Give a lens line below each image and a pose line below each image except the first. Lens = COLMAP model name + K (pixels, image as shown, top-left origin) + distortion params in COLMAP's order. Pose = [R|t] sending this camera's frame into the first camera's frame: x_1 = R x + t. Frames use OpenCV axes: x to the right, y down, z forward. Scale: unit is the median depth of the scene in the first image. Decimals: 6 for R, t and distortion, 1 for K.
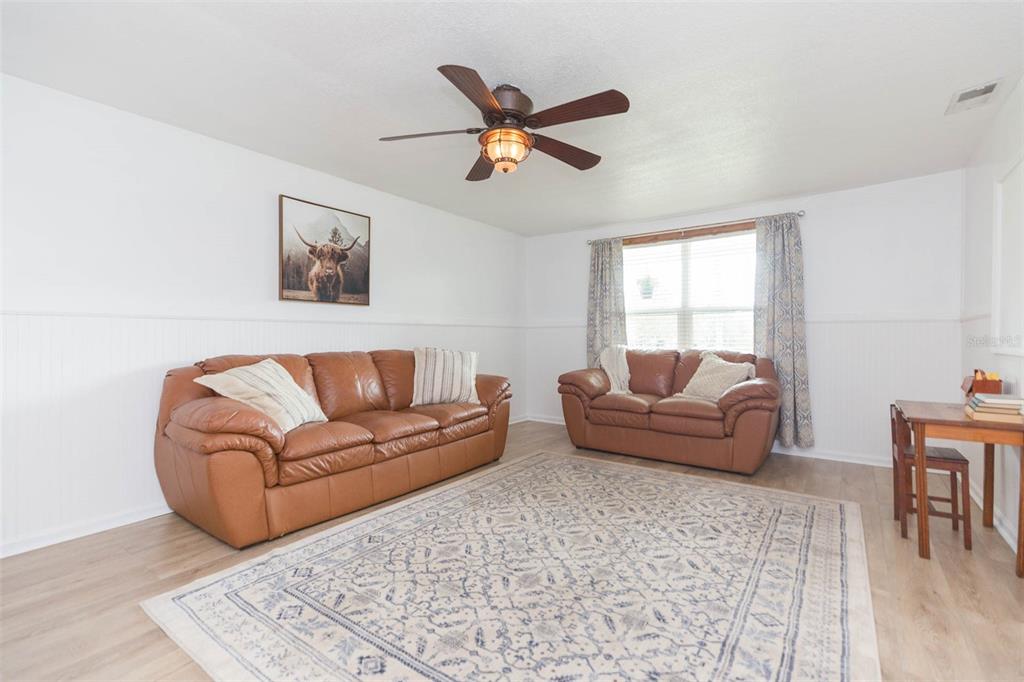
lens RADIAL K [[458.2, 0, 504.7], [0, 458.2, 336.8], [0, 0, 1]] dist [0.004903, -0.000679]
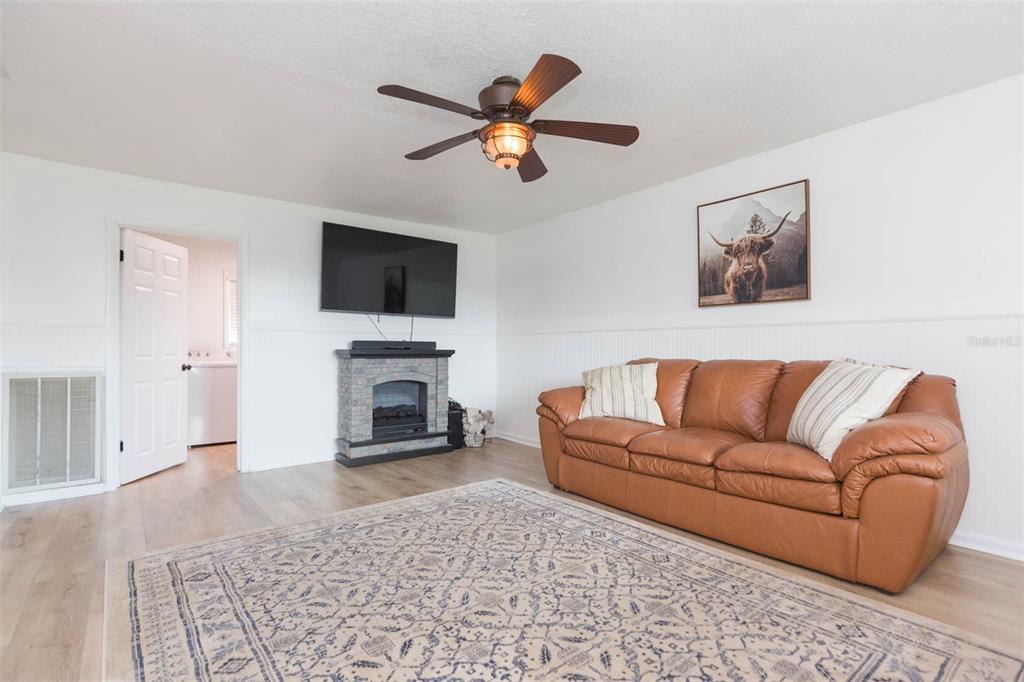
lens RADIAL K [[458.2, 0, 504.4], [0, 458.2, 344.5], [0, 0, 1]] dist [0.004903, -0.000679]
pose [[-0.230972, -0.004378, -0.972951, 0.743255], [0.002909, 0.999982, -0.005190, 0.009007], [0.972956, -0.004029, -0.230955, 0.972404]]
